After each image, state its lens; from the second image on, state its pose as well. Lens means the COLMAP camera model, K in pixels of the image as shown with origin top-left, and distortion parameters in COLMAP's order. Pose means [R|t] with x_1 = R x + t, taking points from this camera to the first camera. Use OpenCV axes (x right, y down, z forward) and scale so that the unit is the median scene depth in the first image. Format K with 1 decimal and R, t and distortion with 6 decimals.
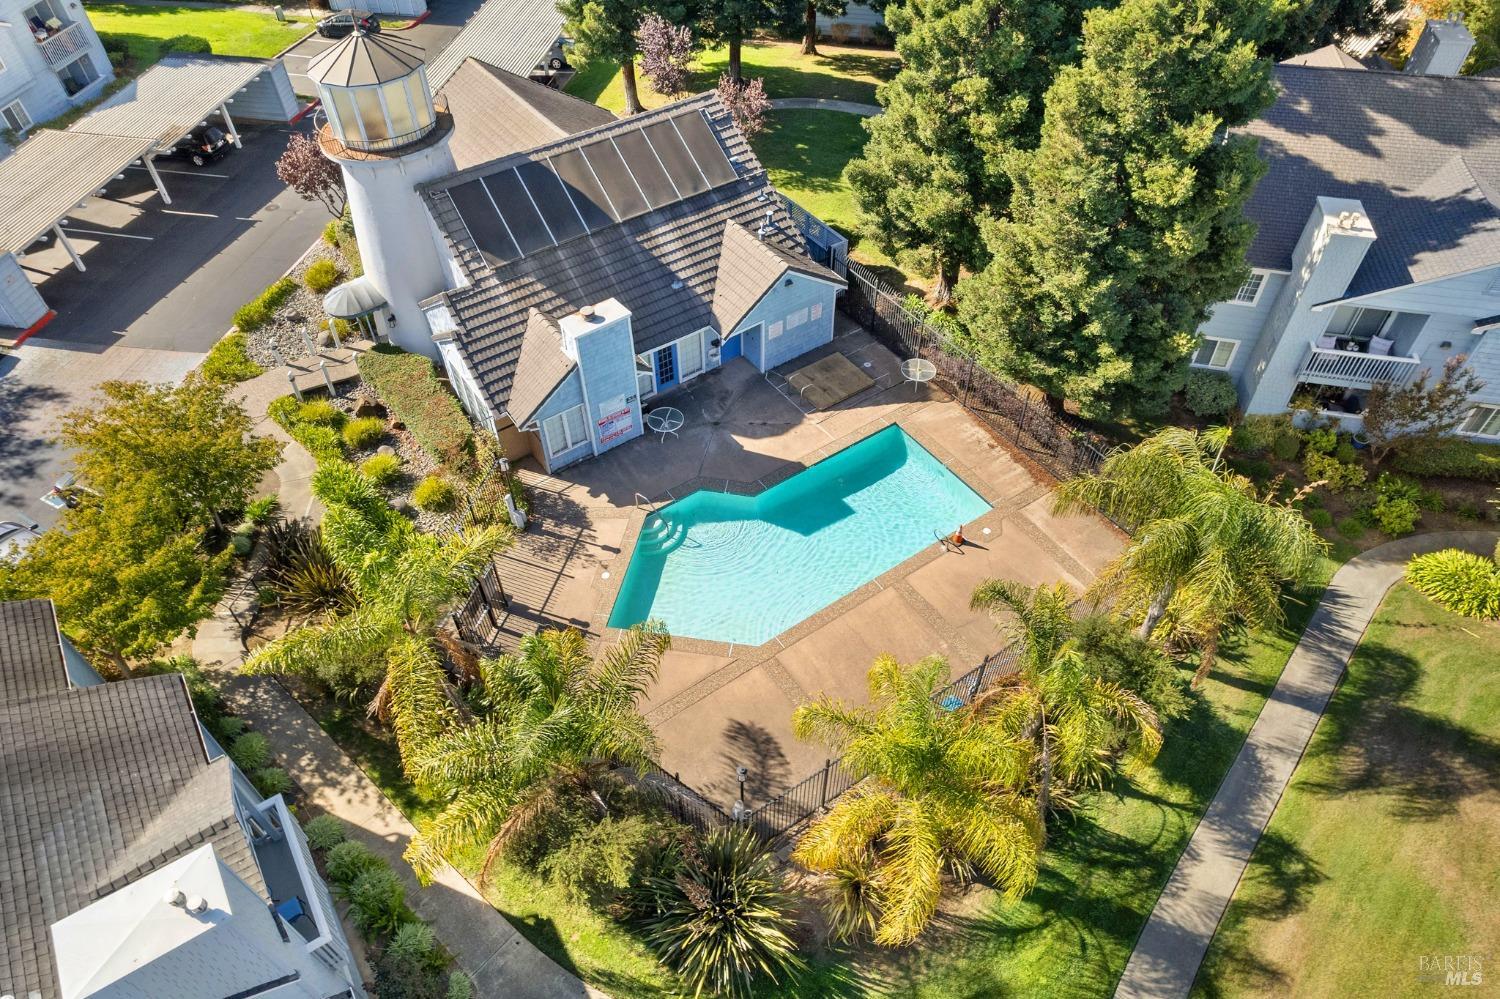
lens RADIAL K [[947.6, 0, 750.0], [0, 947.6, 499.5], [0, 0, 1]] dist [-0.067935, -0.000319]
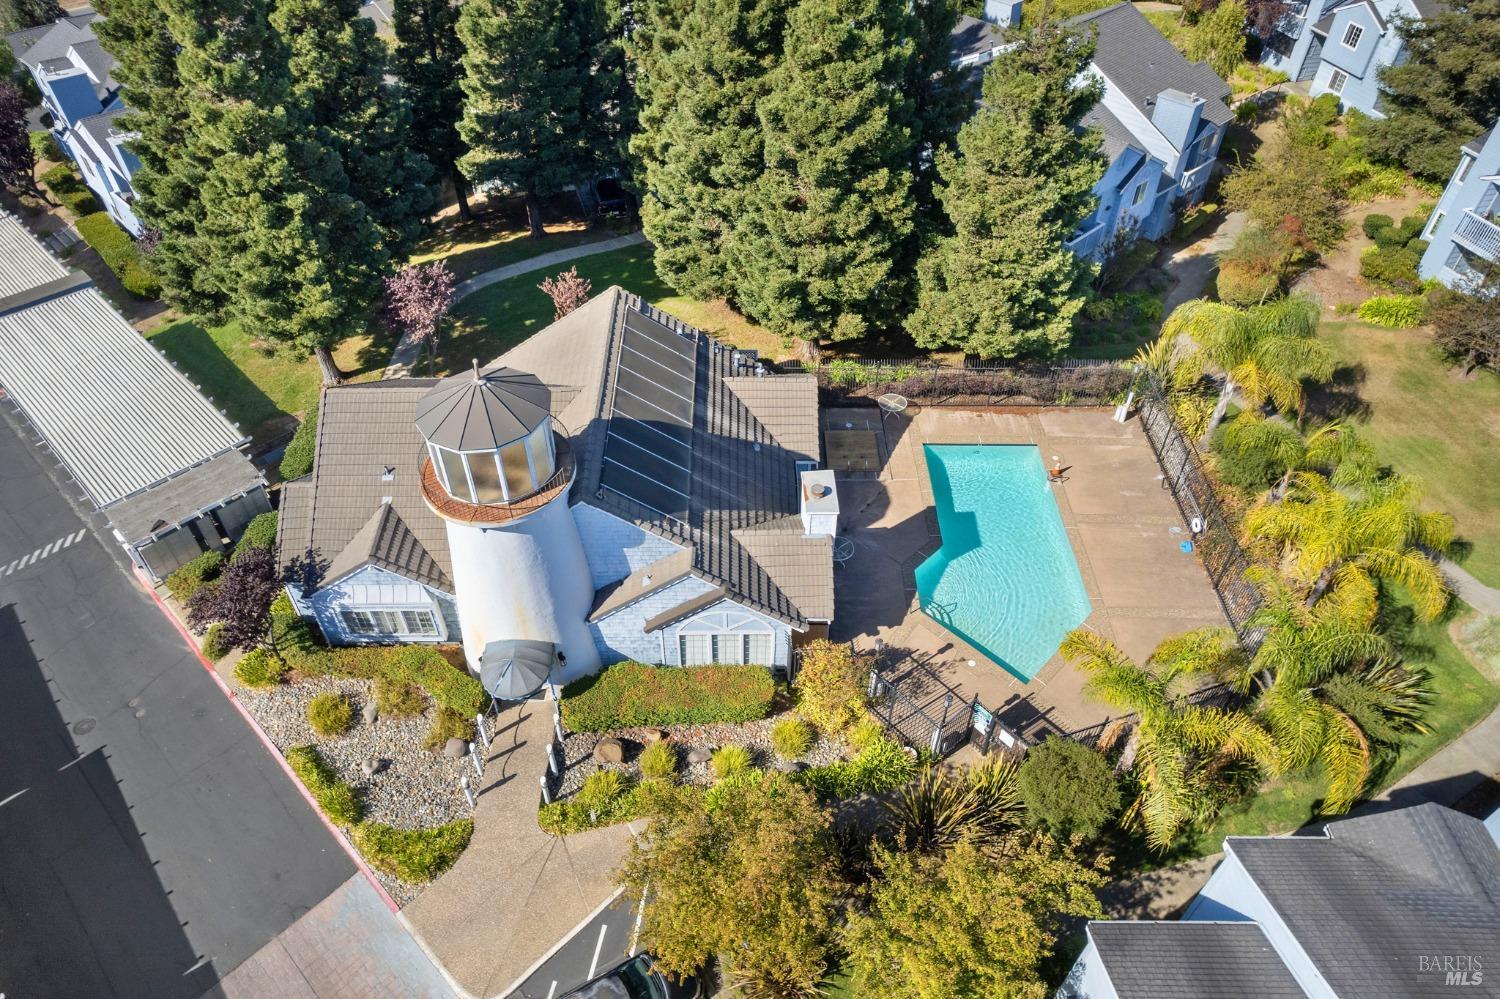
lens RADIAL K [[947.6, 0, 750.0], [0, 947.6, 499.5], [0, 0, 1]] dist [-0.067935, -0.000319]
pose [[0.580736, -0.562123, 0.588865, -0.796176], [0.603493, 0.782740, 0.152032, -0.373592], [-0.546389, 0.267086, 0.793803, 0.187670]]
